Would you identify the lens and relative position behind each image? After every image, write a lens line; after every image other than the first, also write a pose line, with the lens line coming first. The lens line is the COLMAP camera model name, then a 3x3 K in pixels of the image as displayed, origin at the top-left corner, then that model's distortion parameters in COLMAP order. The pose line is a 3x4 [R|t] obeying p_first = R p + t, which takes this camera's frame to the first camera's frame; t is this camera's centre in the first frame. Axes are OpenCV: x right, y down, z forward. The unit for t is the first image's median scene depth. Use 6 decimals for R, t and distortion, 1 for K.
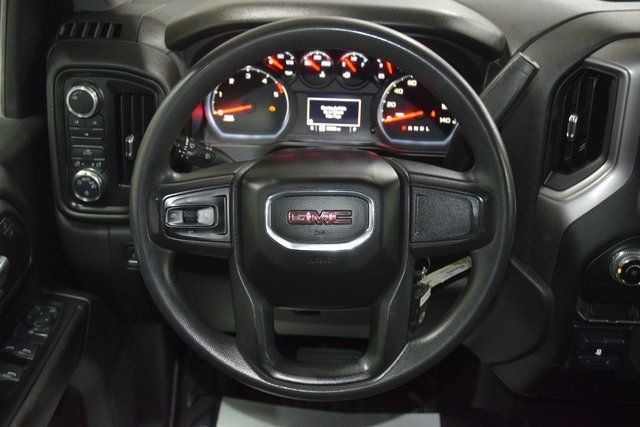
lens RADIAL K [[810.6, 0, 319.8], [0, 810.6, 214.5], [0, 0, 1]] dist [-0.088691, 0.000000]
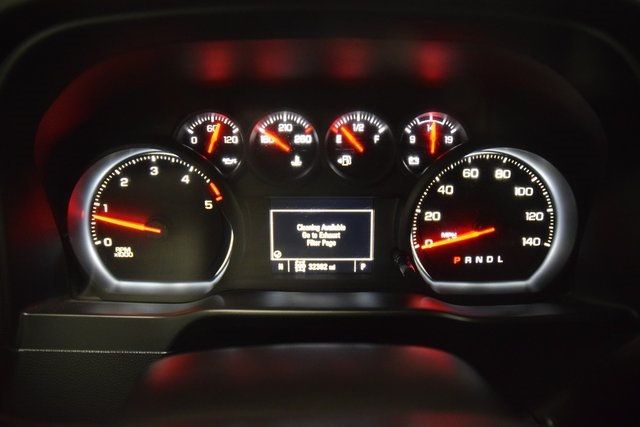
lens RADIAL K [[499.8, 0, 321.8], [0, 499.8, 212.6], [0, 0, 1]] dist [-0.114520, 0.020153]
pose [[0.998934, -0.033570, 0.031693, 0.007882], [0.038292, 0.985955, -0.162559, -0.089526], [-0.025791, 0.163600, 0.986190, 0.689504]]
